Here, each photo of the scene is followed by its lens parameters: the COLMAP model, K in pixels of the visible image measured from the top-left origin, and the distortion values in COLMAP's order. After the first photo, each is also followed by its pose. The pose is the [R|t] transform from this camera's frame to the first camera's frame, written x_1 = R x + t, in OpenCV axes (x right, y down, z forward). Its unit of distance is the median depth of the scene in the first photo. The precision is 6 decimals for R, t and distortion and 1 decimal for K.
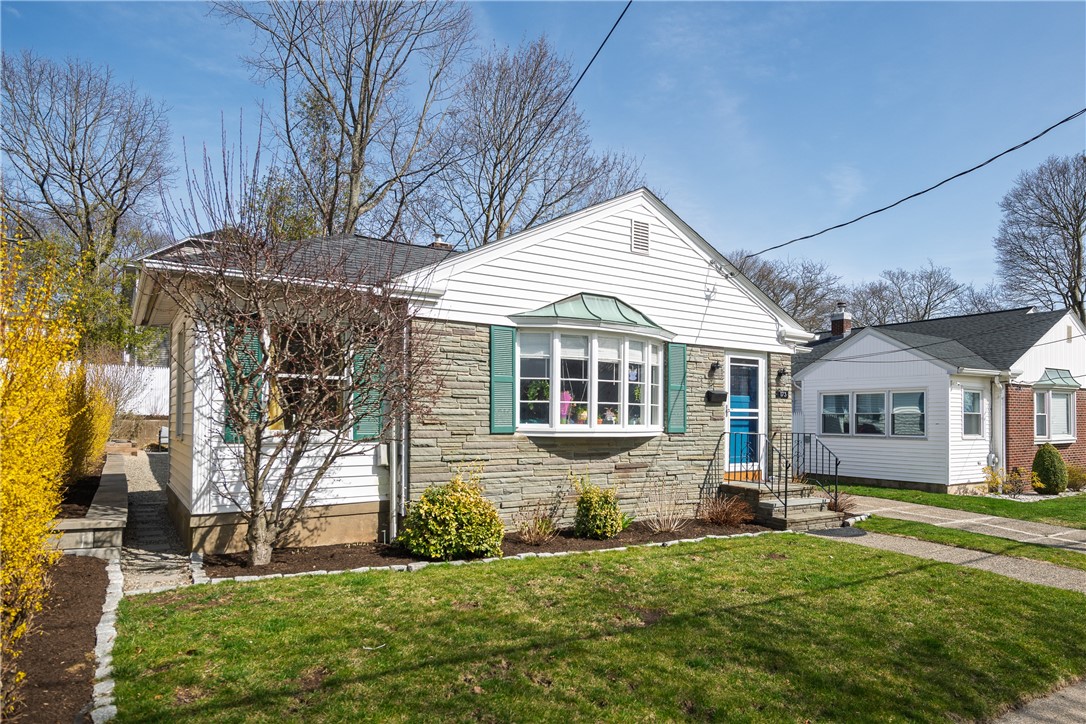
lens RADIAL K [[618.2, 0, 543.0], [0, 618.2, 362.0], [0, 0, 1]] dist [-0.002916, -0.000542]
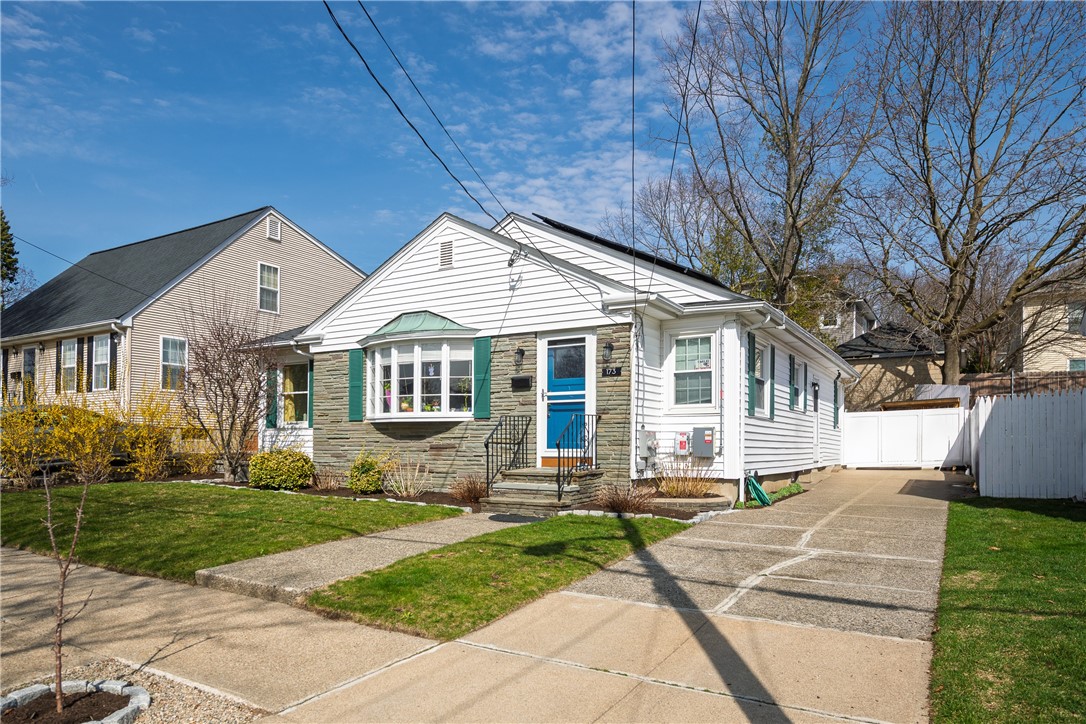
lens RADIAL K [[618.2, 0, 543.0], [0, 618.2, 362.0], [0, 0, 1]] dist [-0.002916, -0.000542]
pose [[0.504753, -0.106186, -0.856708, 1.246115], [0.096225, 0.993142, -0.066403, 0.099967], [0.857884, -0.048919, 0.511509, 0.538151]]
